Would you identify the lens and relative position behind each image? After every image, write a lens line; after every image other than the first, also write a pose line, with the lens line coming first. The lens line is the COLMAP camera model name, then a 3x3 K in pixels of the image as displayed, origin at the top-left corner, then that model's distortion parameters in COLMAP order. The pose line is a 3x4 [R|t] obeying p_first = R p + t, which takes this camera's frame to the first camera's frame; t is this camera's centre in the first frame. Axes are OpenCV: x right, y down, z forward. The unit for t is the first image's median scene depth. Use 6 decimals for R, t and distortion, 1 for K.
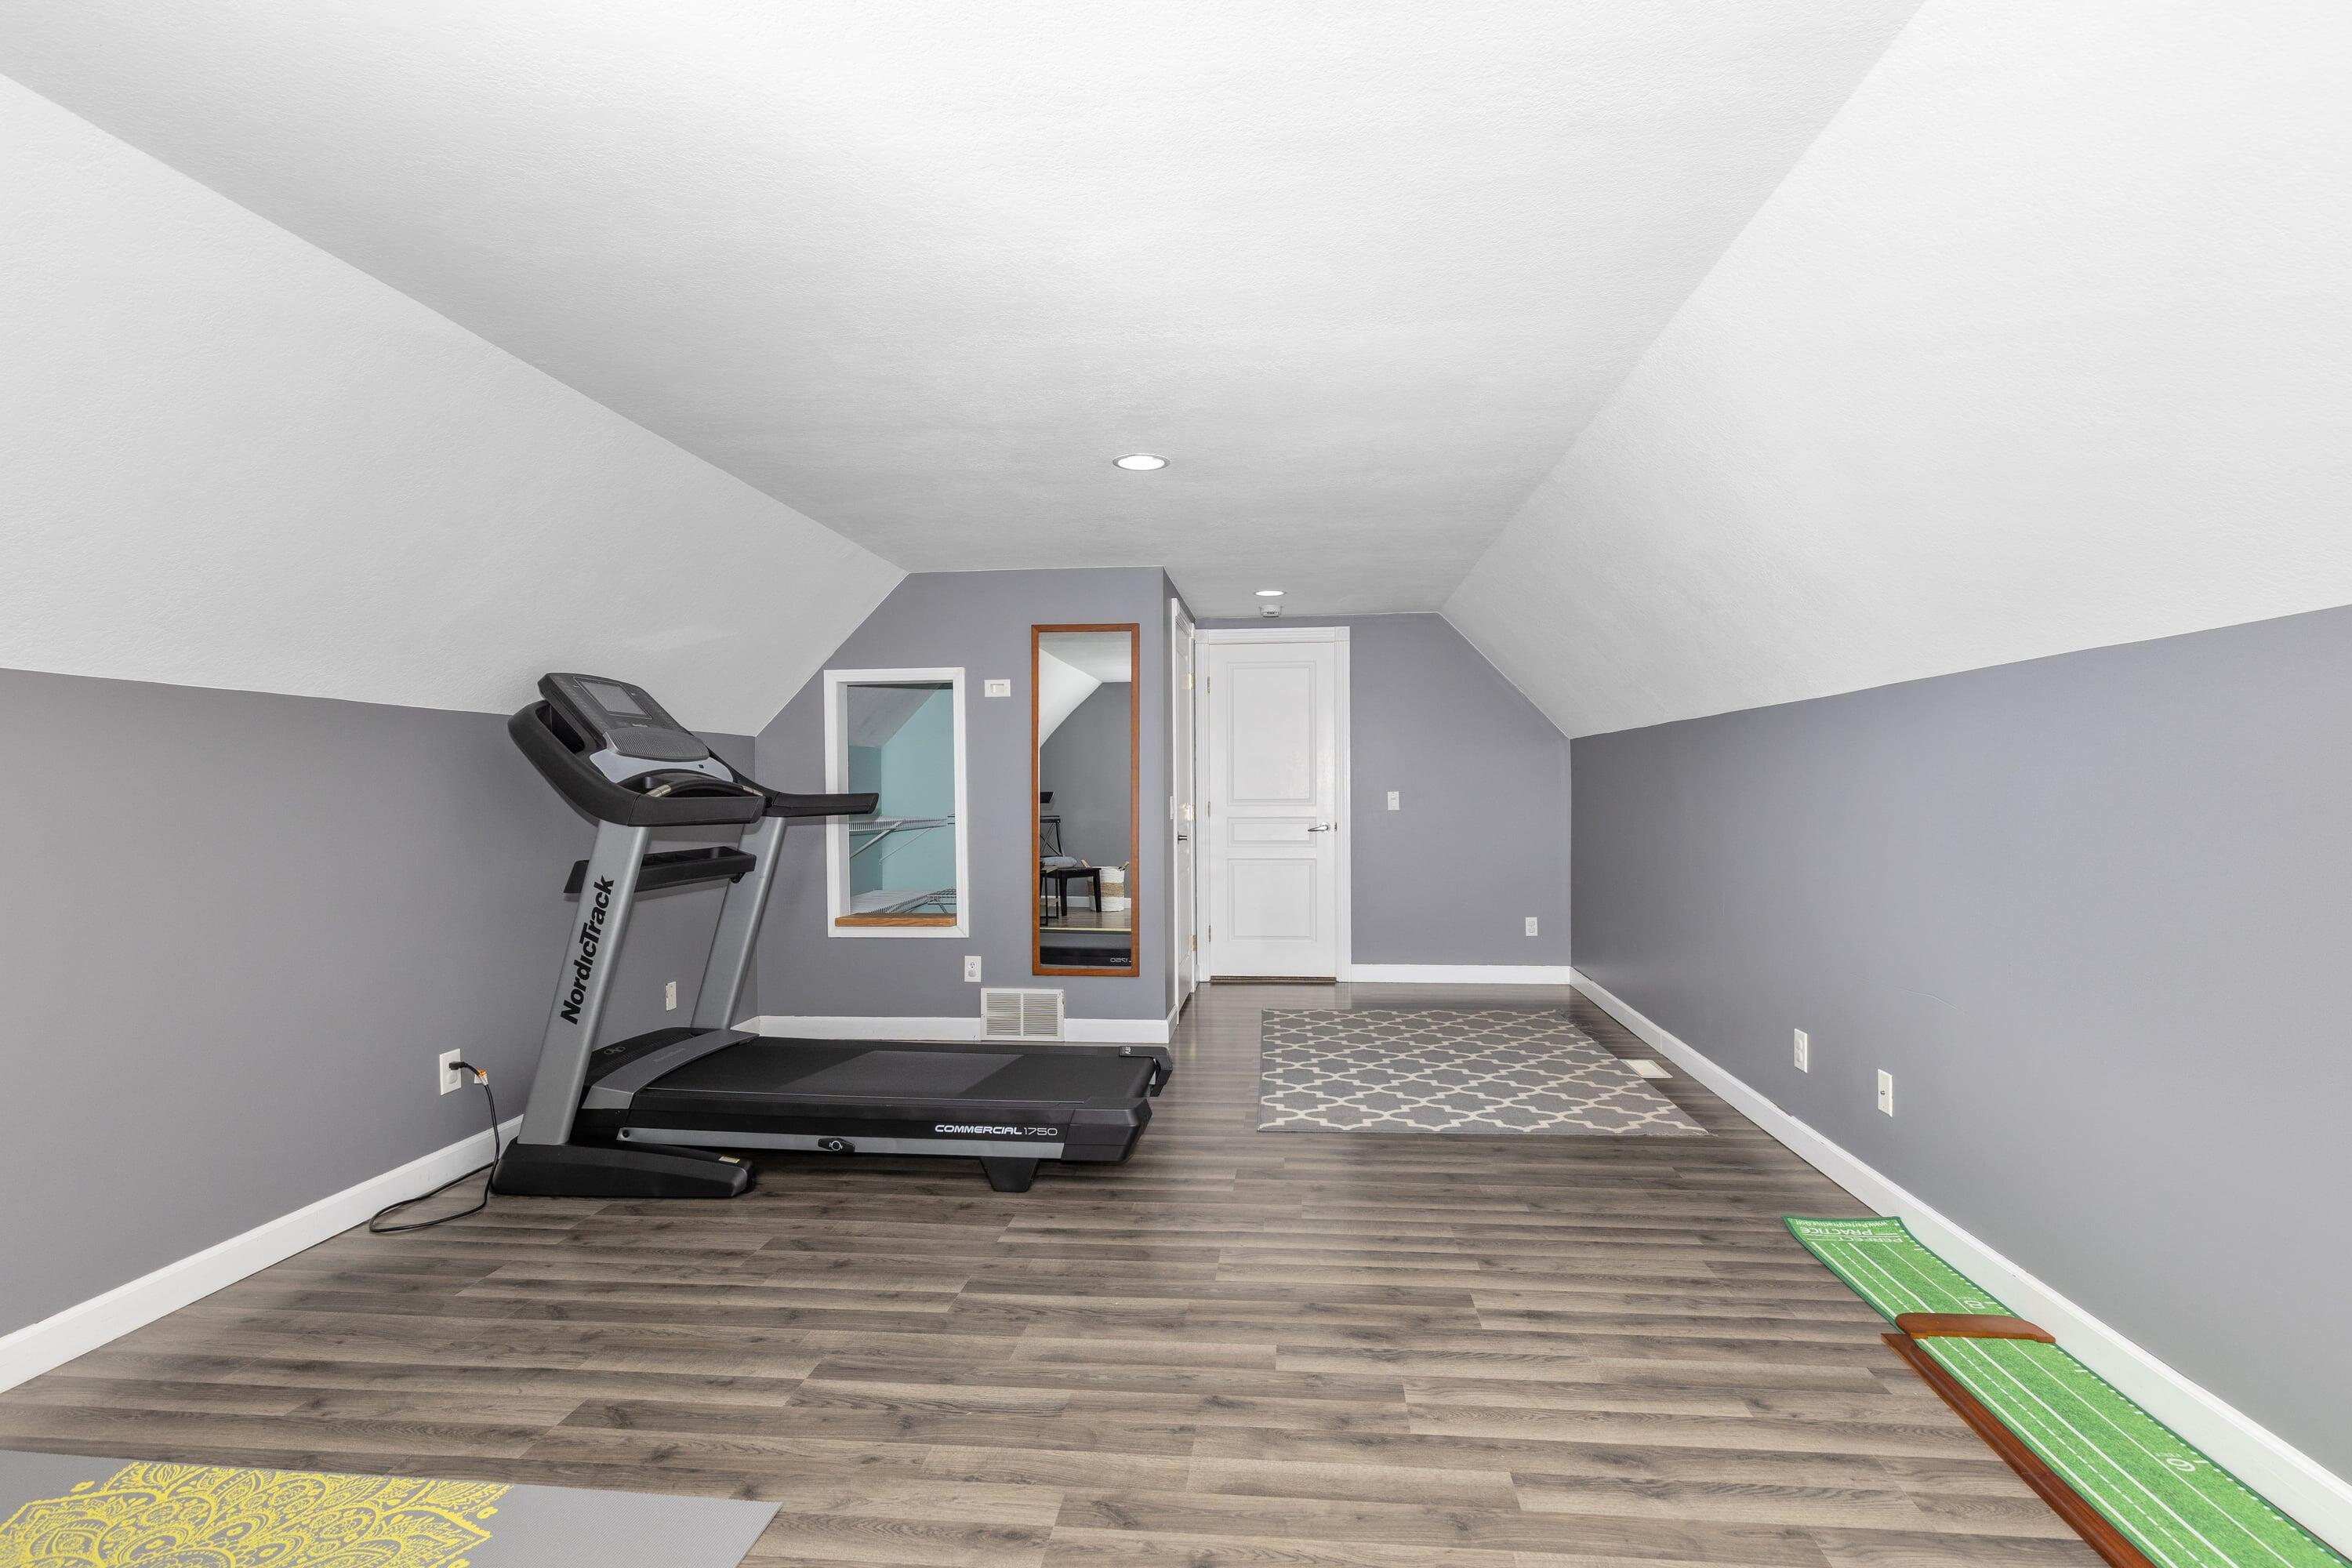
lens RADIAL K [[1118.0, 0, 1178.8], [0, 1118.0, 785.2], [0, 0, 1]] dist [-0.006632, 0.000887]
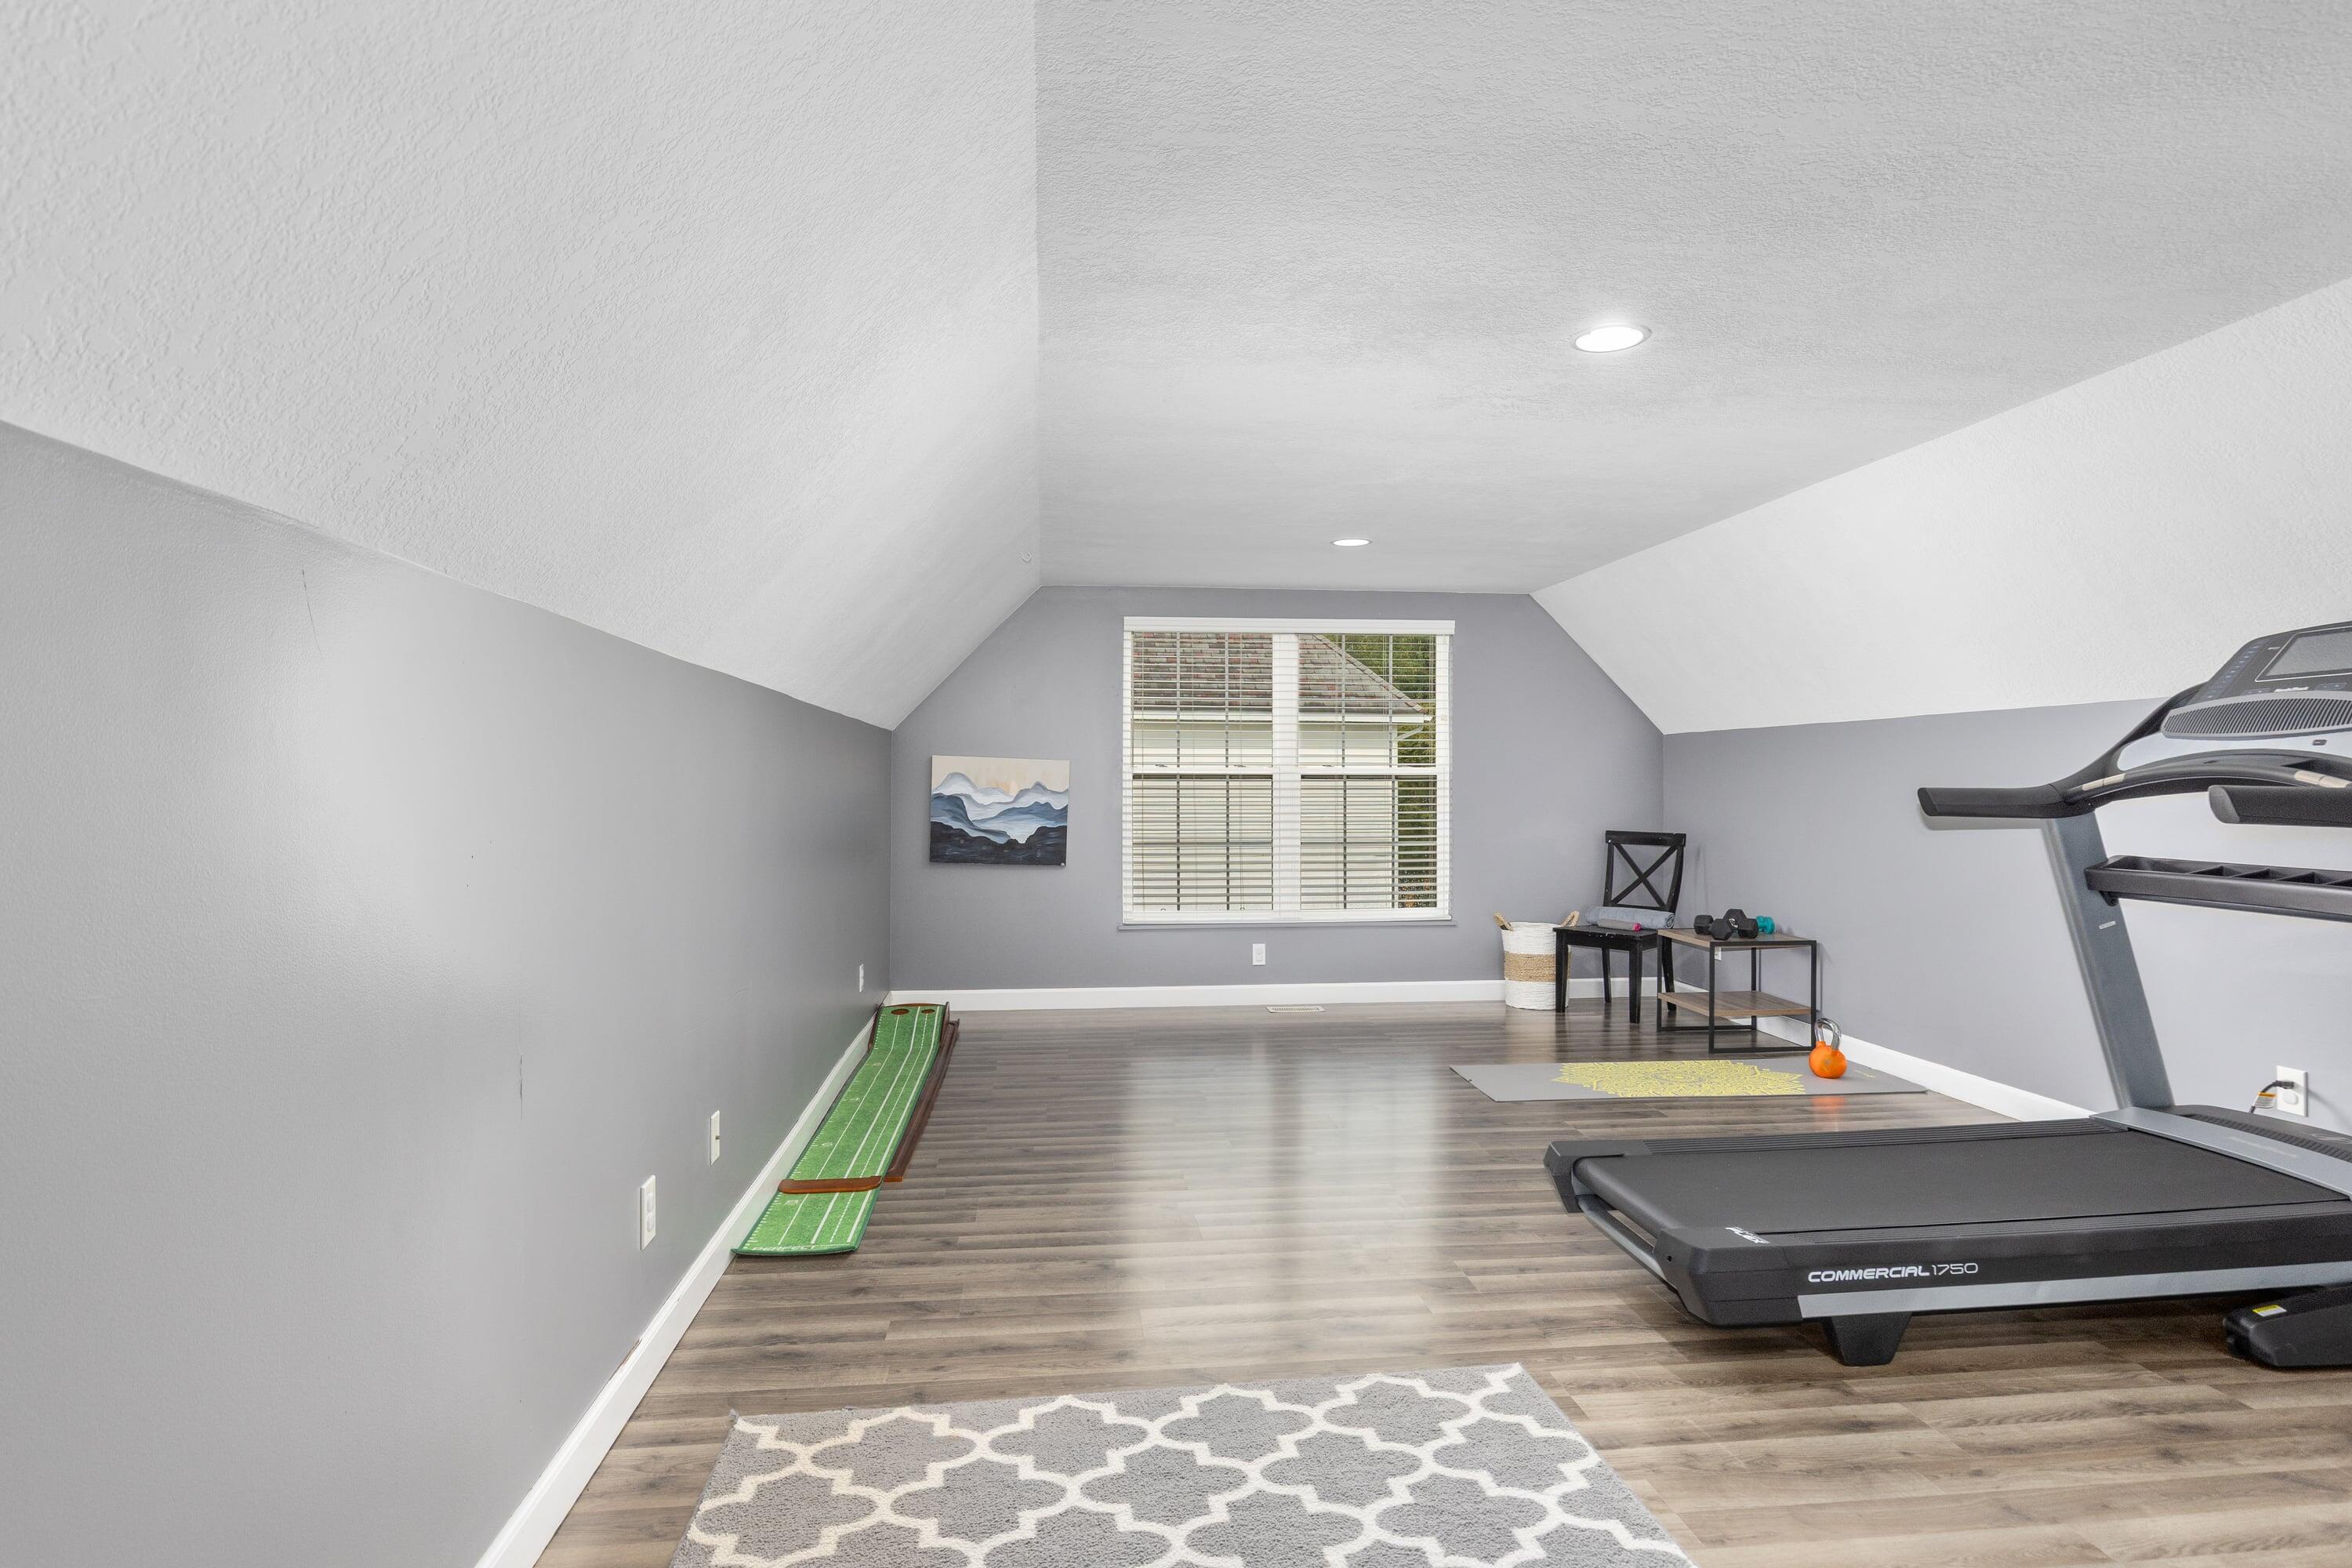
lens RADIAL K [[1361.1, 0, 1179.5], [0, 1361.1, 783.4], [0, 0, 1]] dist [0.003511, 0.000222]
pose [[-0.977514, 0.008226, -0.210711, 0.442112], [0.008204, 0.999966, 0.000979, 0.000867], [0.210712, -0.000771, -0.977548, 1.870609]]
